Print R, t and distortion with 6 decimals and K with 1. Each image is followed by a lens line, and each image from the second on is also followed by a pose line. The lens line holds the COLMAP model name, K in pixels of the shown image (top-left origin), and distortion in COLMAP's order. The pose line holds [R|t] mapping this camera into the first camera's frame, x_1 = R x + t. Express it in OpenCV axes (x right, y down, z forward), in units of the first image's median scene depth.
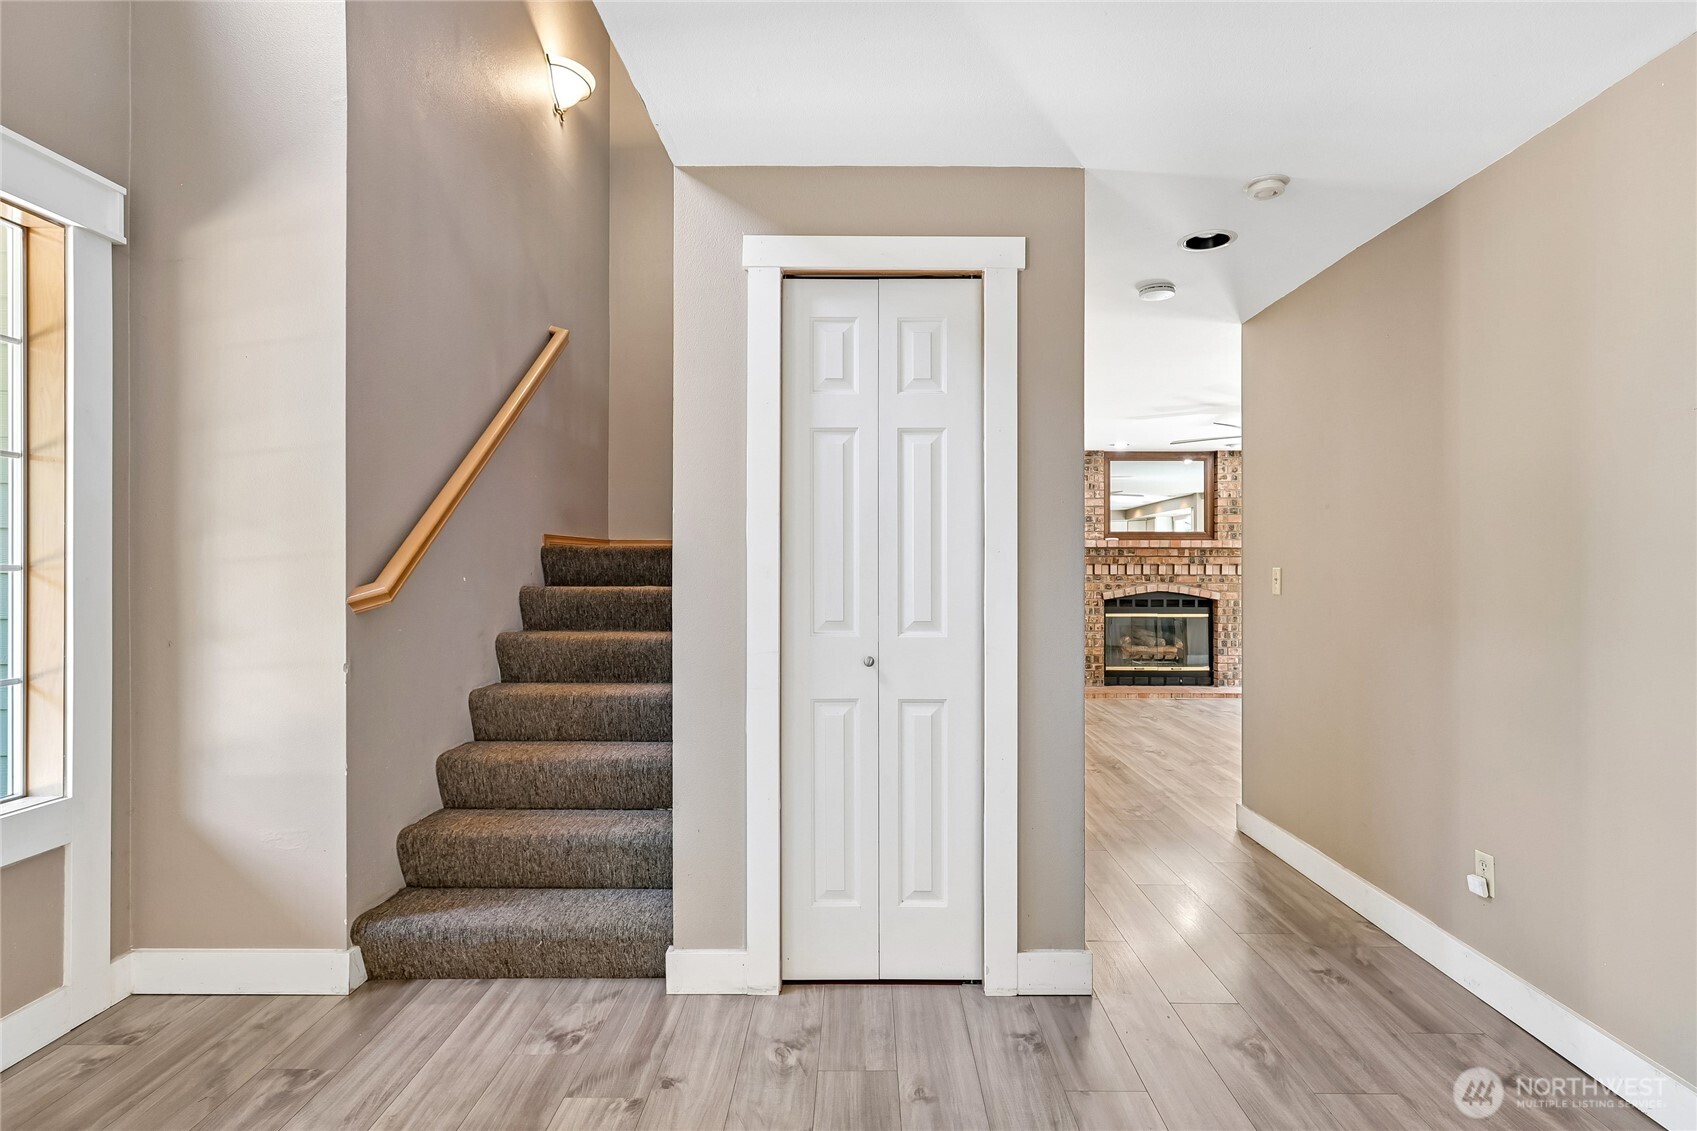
lens RADIAL K [[876.5, 0, 863.7], [0, 876.5, 564.5], [0, 0, 1]] dist [0.002022, -0.000474]
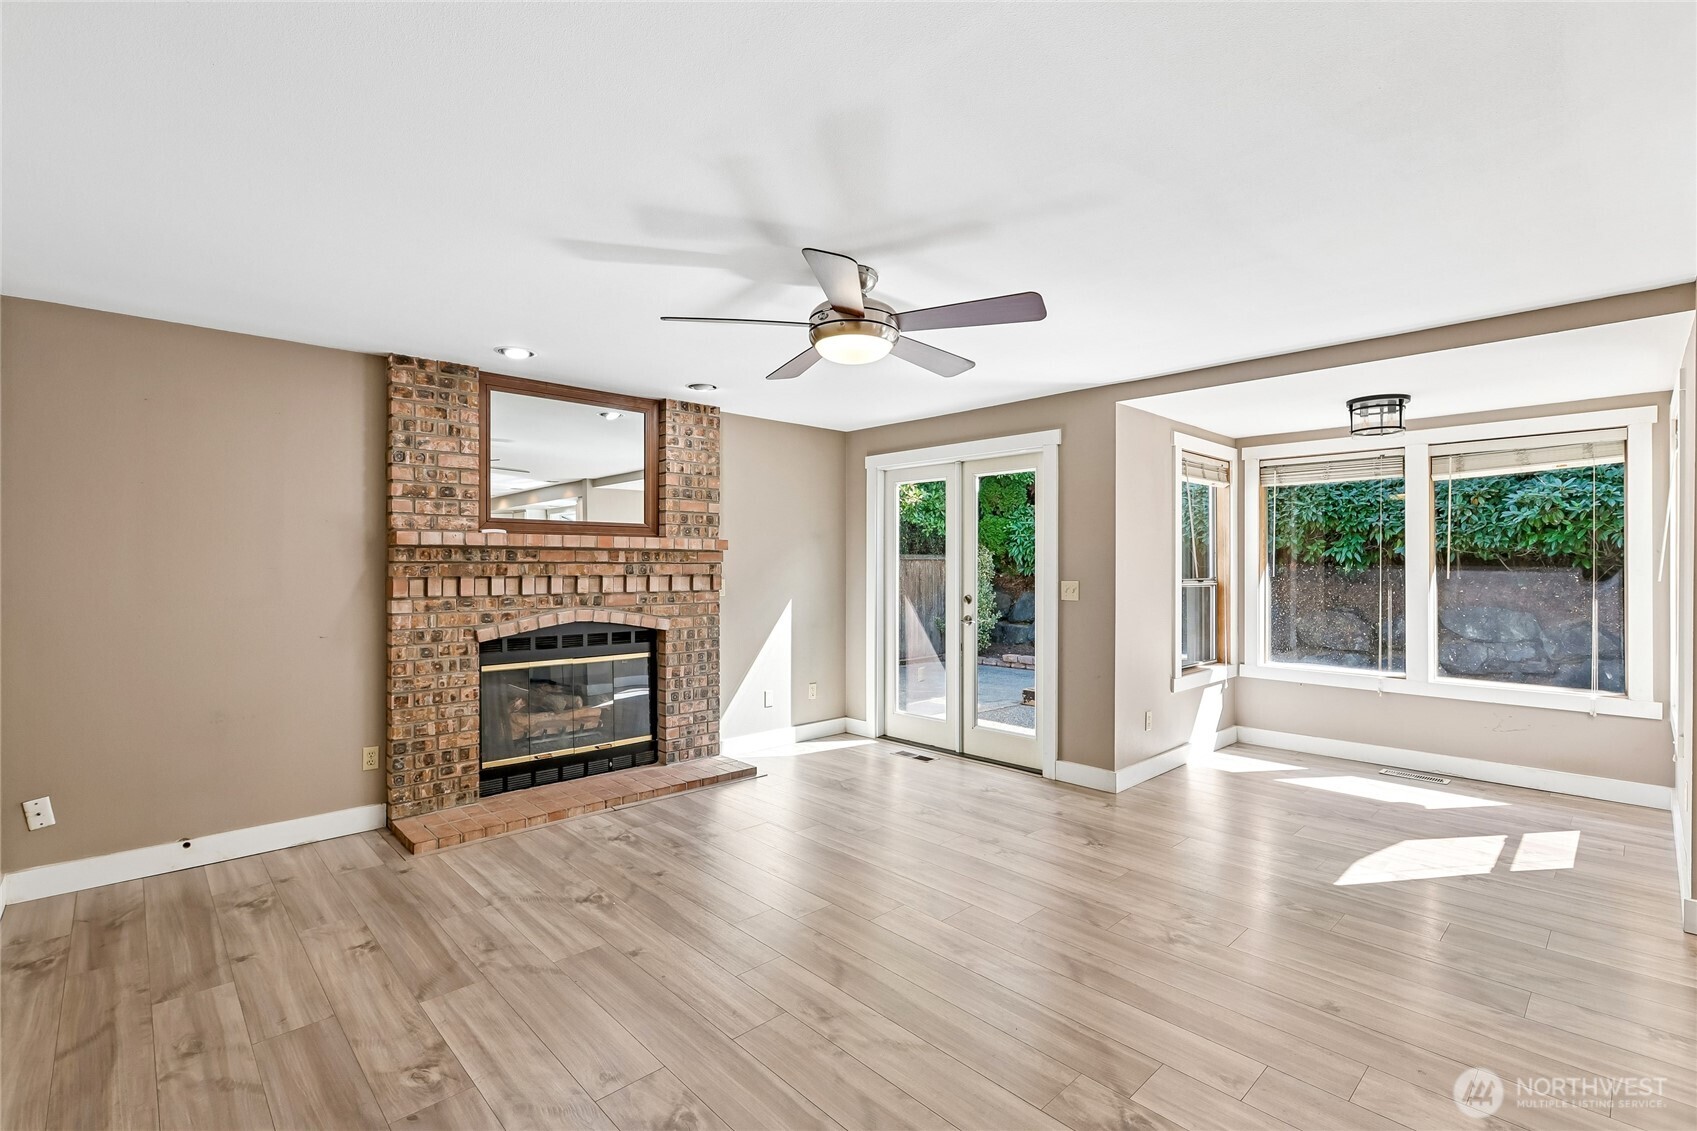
lens RADIAL K [[762.8, 0, 856.5], [0, 762.8, 564.6], [0, 0, 1]] dist [-0.007918, 0.004337]
pose [[0.718198, -0.000276, 0.695839, 0.114280], [-0.001212, 0.999998, 0.001647, -0.009042], [-0.695838, -0.002026, 0.718196, 0.499516]]
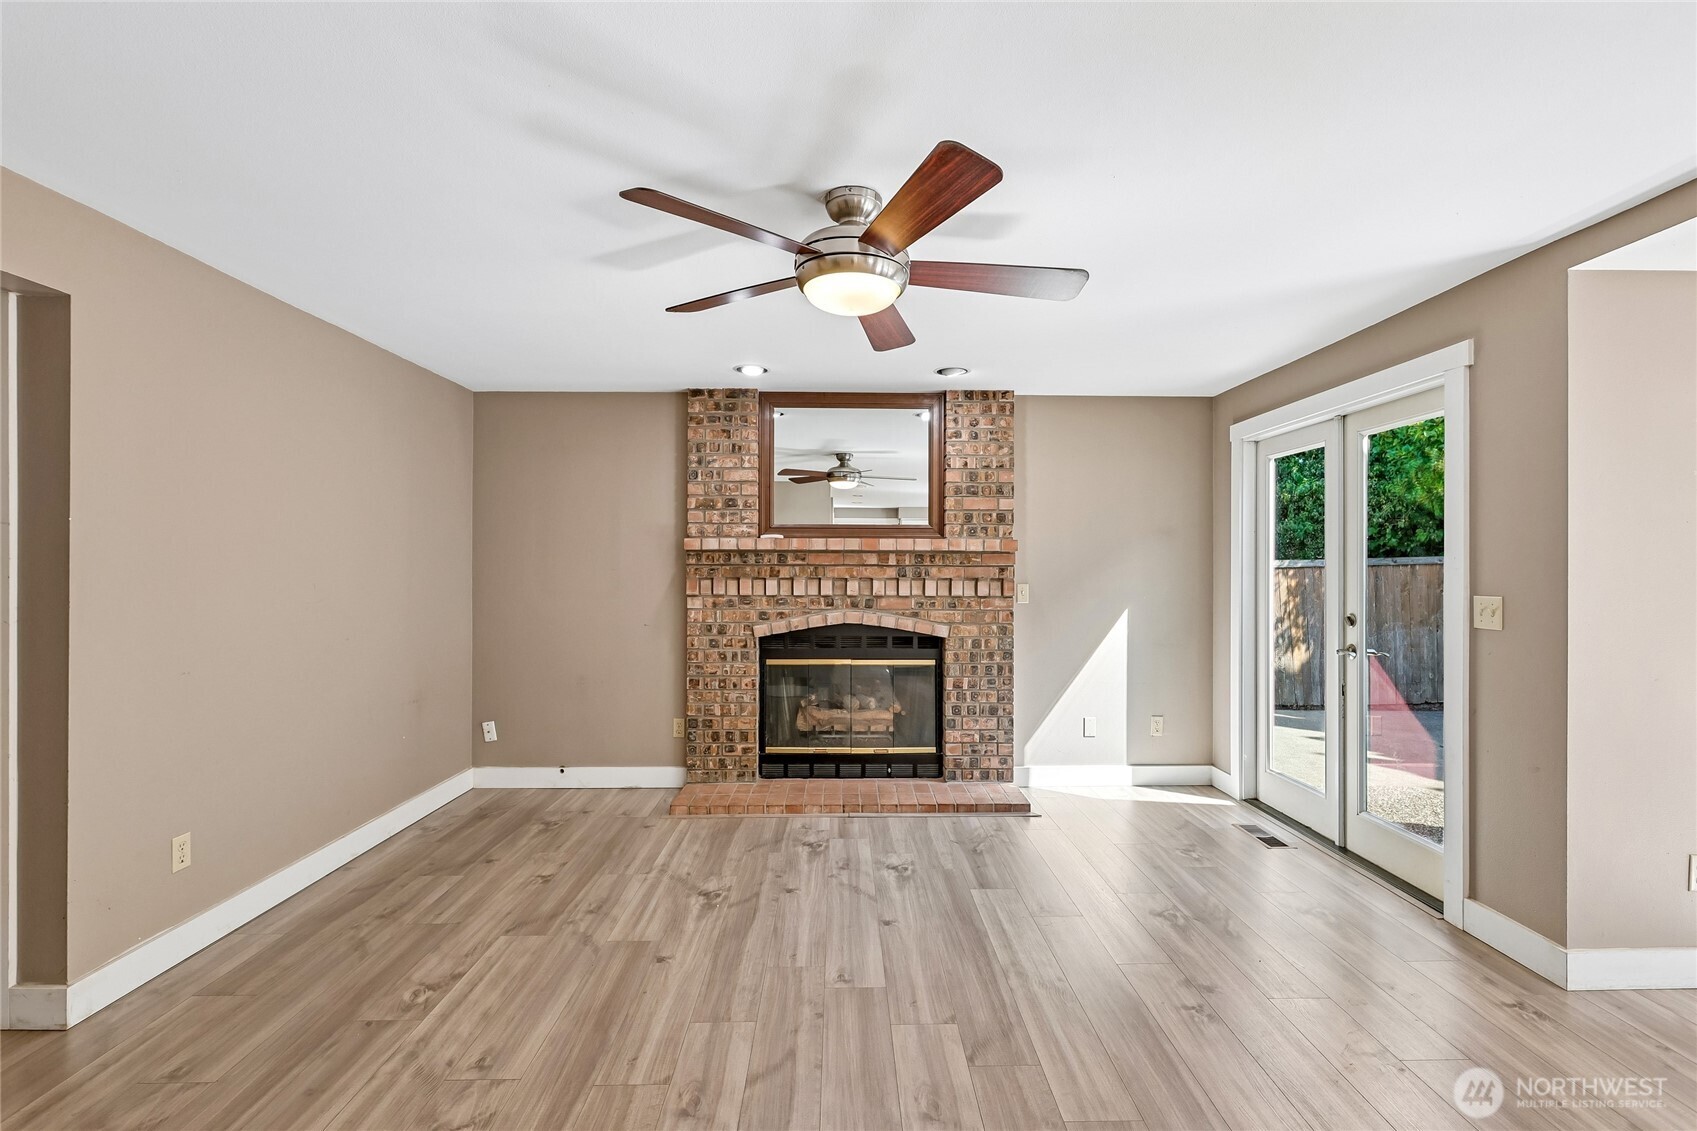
lens RADIAL K [[762.8, 0, 856.4], [0, 762.8, 566.7], [0, 0, 1]] dist [-0.007918, 0.004337]
pose [[0.999497, 0.002382, 0.031621, 0.325660], [-0.002370, 0.999997, -0.000399, -0.008177], [-0.031622, 0.000324, 0.999500, 0.477192]]
